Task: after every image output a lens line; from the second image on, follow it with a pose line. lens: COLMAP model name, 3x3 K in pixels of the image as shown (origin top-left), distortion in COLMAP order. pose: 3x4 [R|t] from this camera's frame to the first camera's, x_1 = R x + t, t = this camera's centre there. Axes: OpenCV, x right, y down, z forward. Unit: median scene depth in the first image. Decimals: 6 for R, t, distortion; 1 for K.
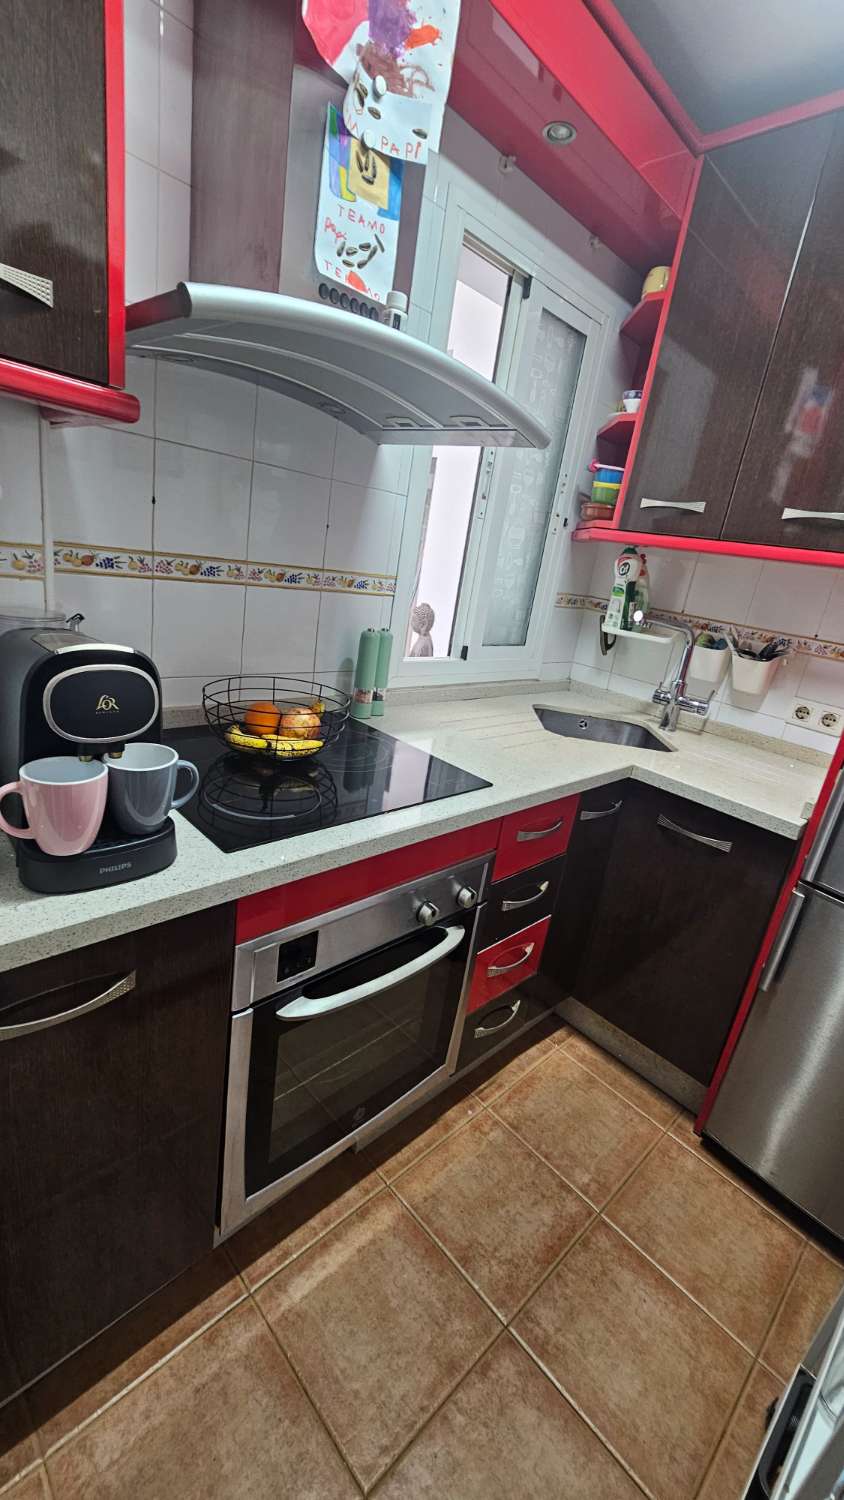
lens RADIAL K [[621.0, 0, 419.3], [0, 621.0, 753.9], [0, 0, 1]] dist [-0.006056, 0.002678]
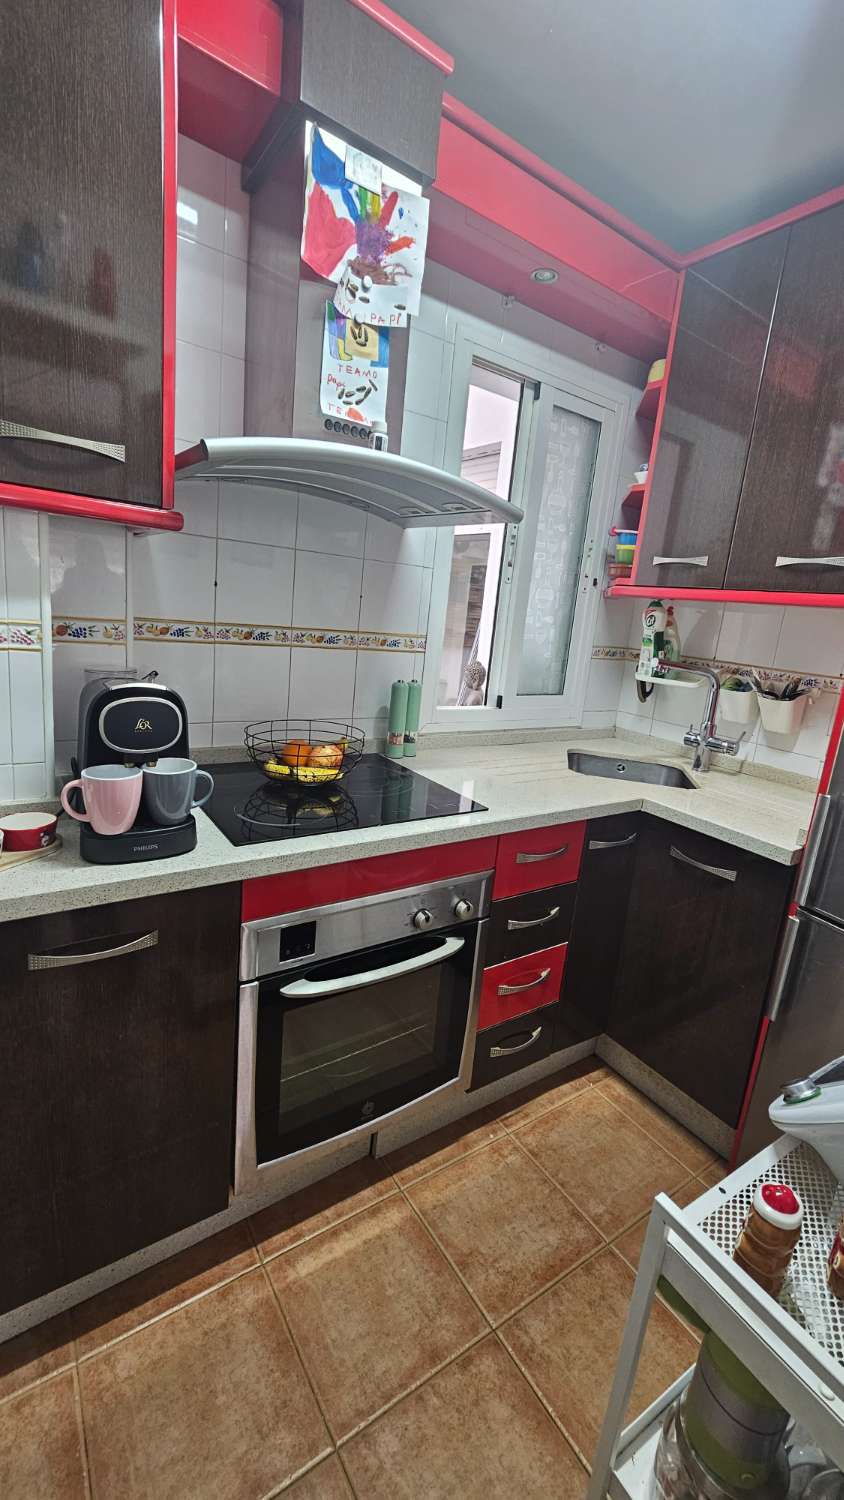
lens RADIAL K [[621.0, 0, 420.0], [0, 621.0, 744.1], [0, 0, 1]] dist [-0.006056, 0.002678]
pose [[0.985190, -0.014881, -0.170821, 0.207557], [-0.005846, 0.992733, -0.120197, 0.075536], [0.171368, 0.119415, 0.977943, -0.151327]]
